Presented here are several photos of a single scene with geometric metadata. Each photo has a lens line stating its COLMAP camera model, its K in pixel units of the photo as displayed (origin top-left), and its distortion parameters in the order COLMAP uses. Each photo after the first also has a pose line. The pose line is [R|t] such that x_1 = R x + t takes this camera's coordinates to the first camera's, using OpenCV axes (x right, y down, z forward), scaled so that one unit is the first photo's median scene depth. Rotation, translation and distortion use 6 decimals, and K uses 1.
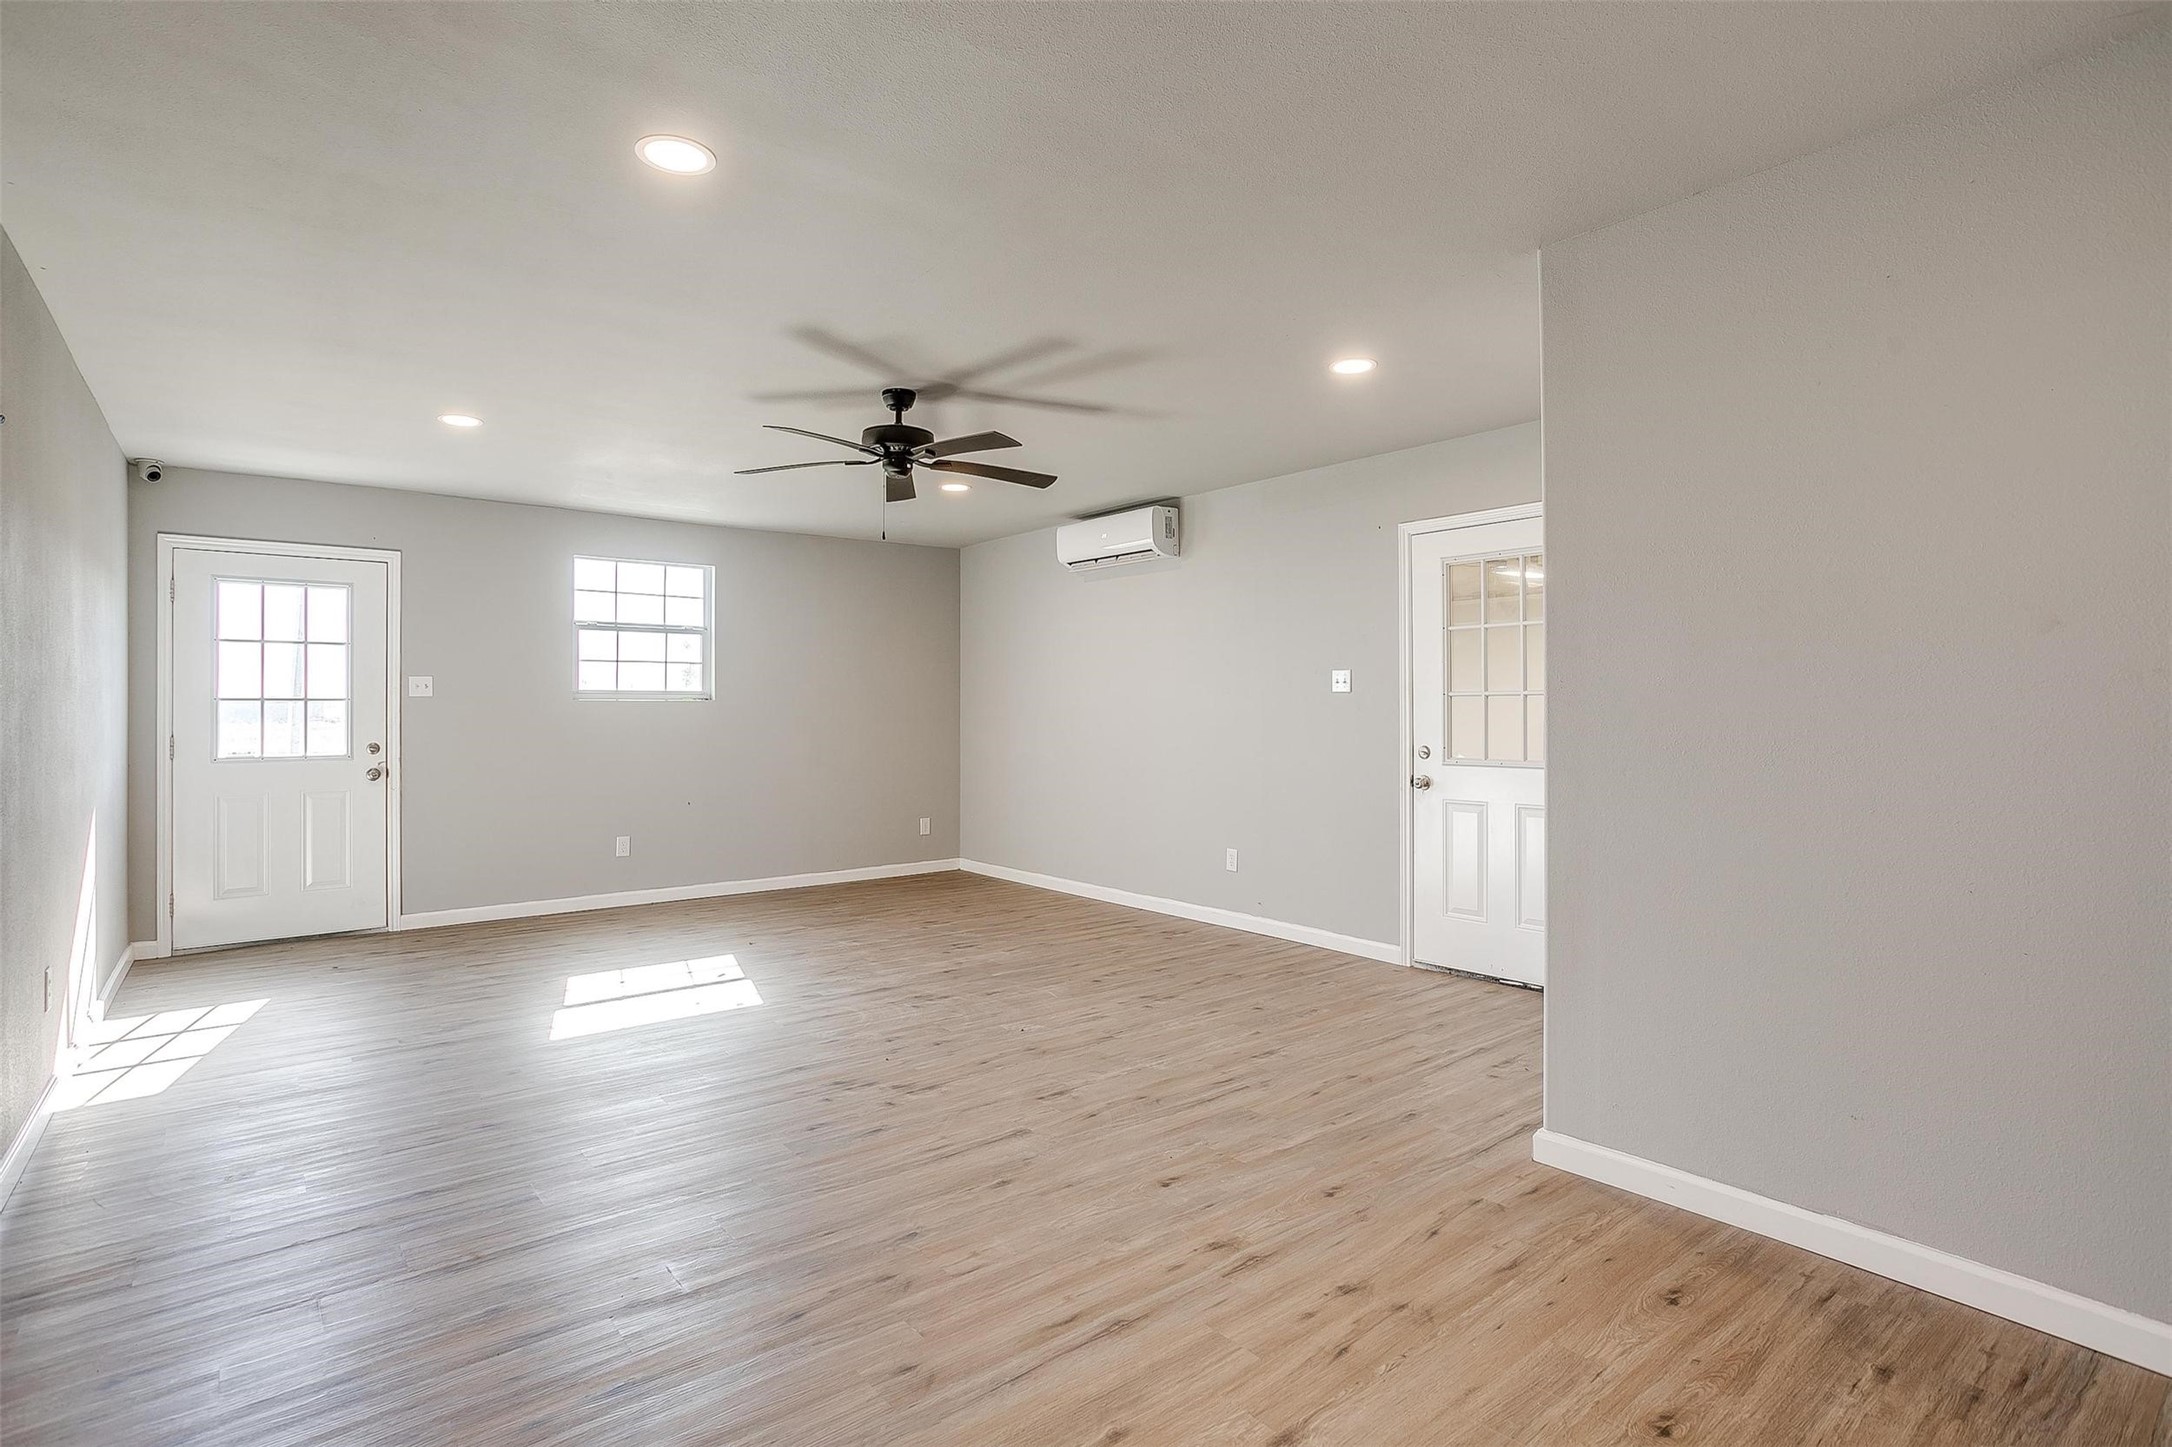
lens RADIAL K [[1066.8, 0, 1078.9], [0, 1066.8, 710.4], [0, 0, 1]] dist [-0.054041, 0.028085]
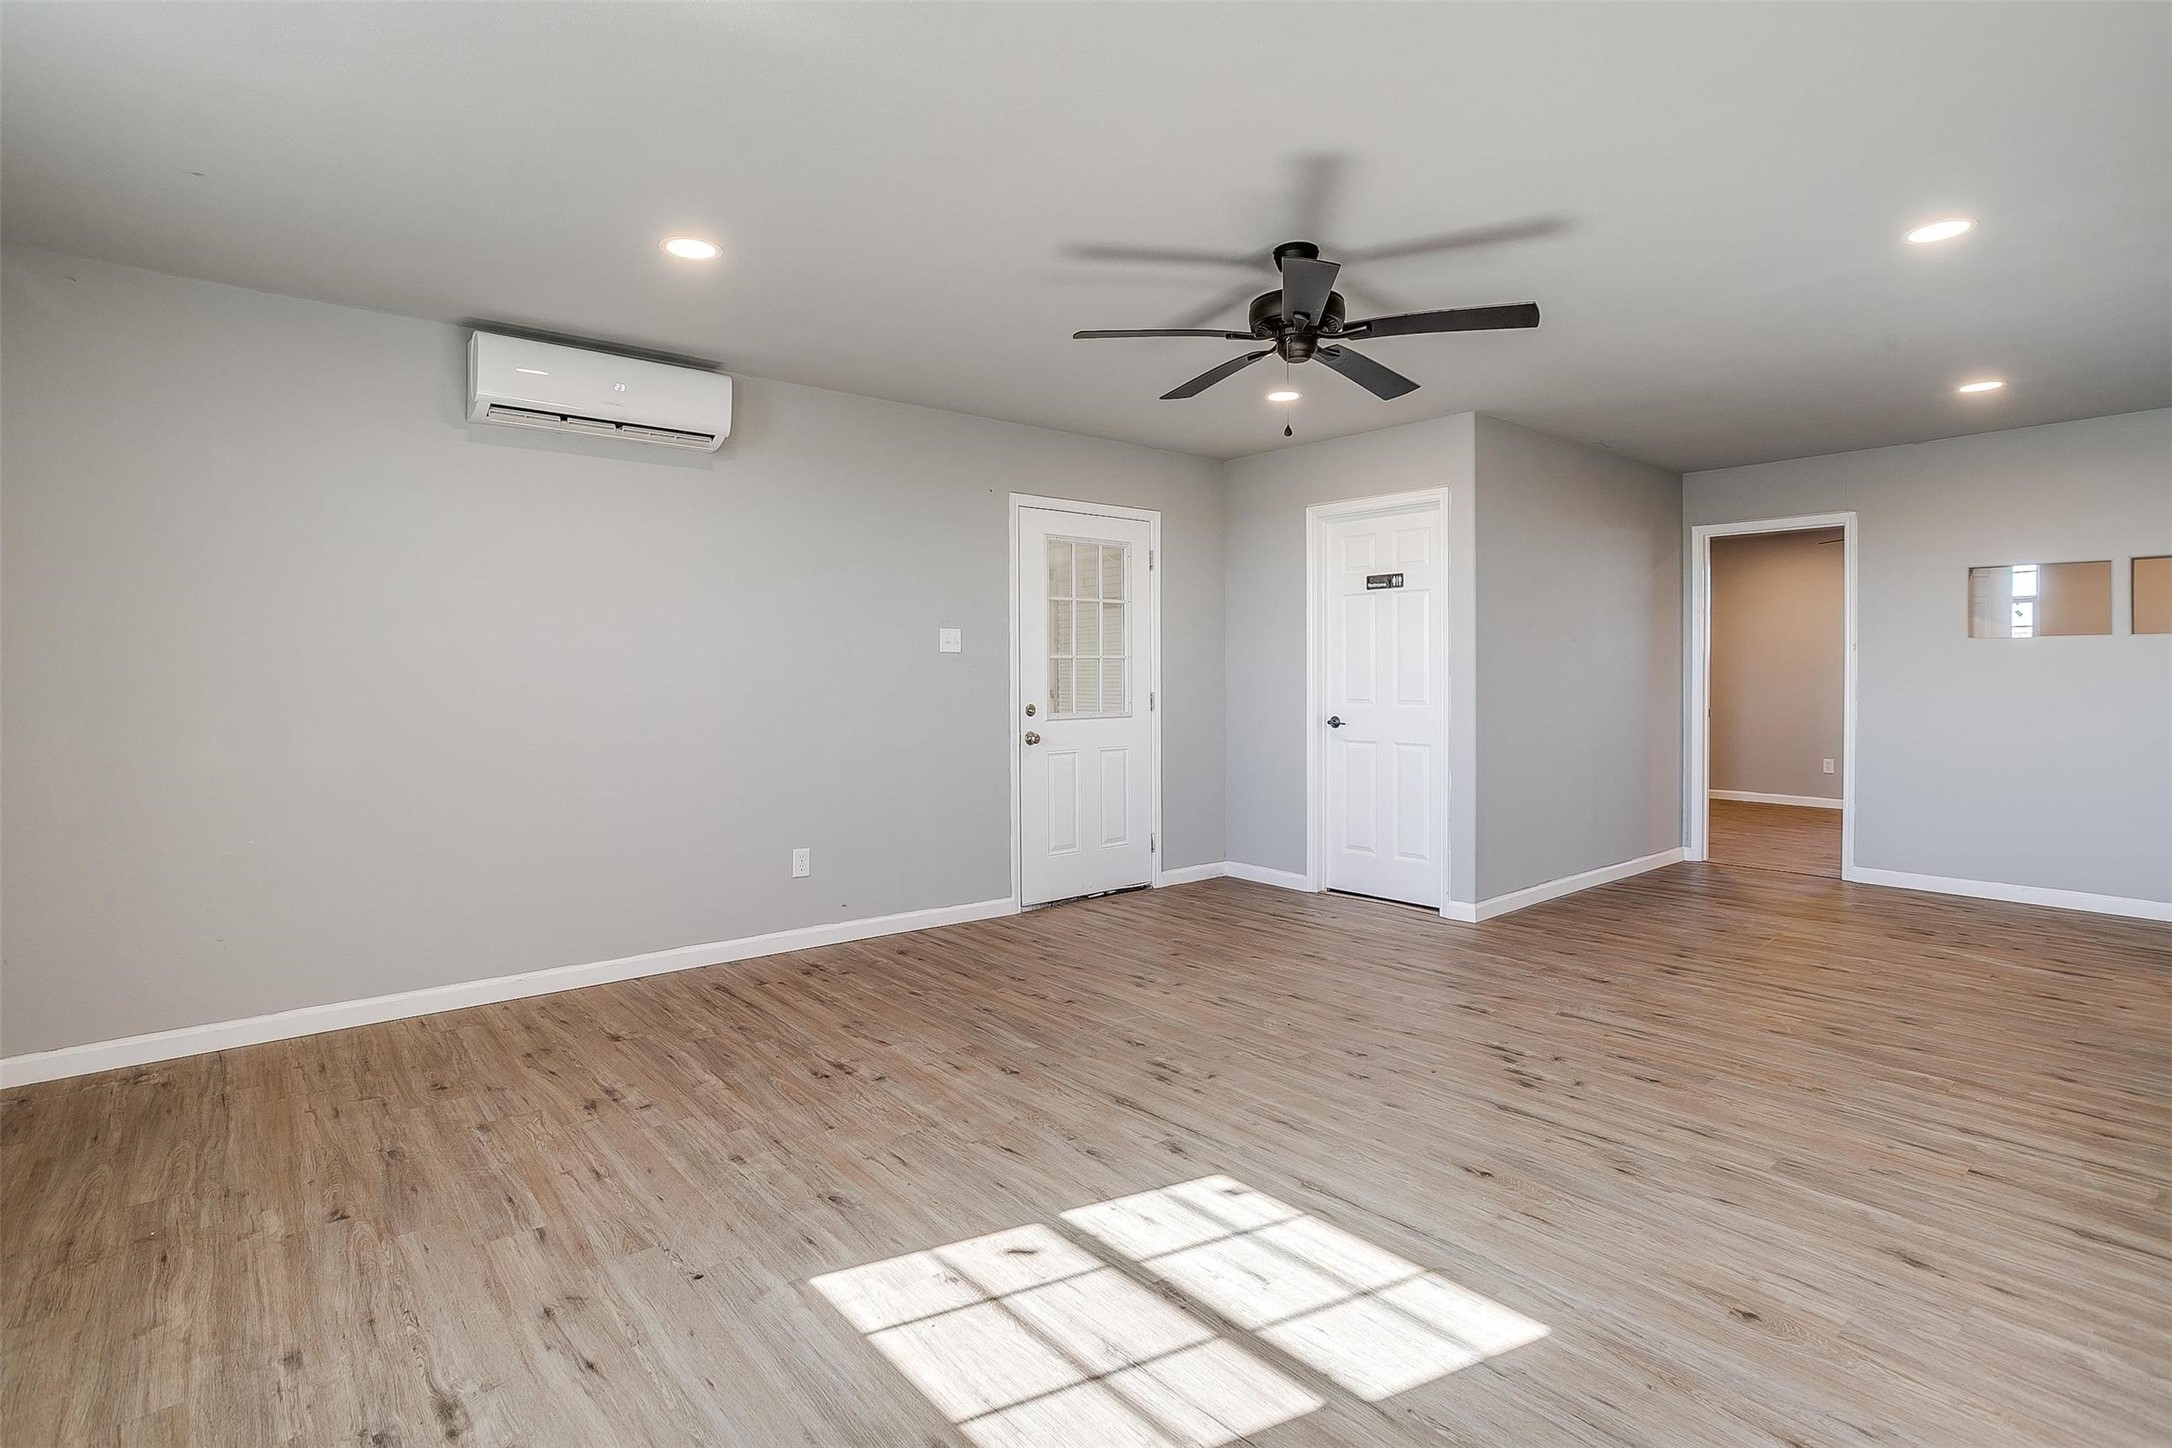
lens RADIAL K [[1066.8, 0, 1096.7], [0, 1066.8, 682.5], [0, 0, 1]] dist [-0.054041, 0.028085]
pose [[-0.025883, -0.005248, 0.999651, -0.837828], [0.003956, 0.999978, 0.005352, 0.005557], [-0.999657, 0.004093, -0.025862, 1.053105]]
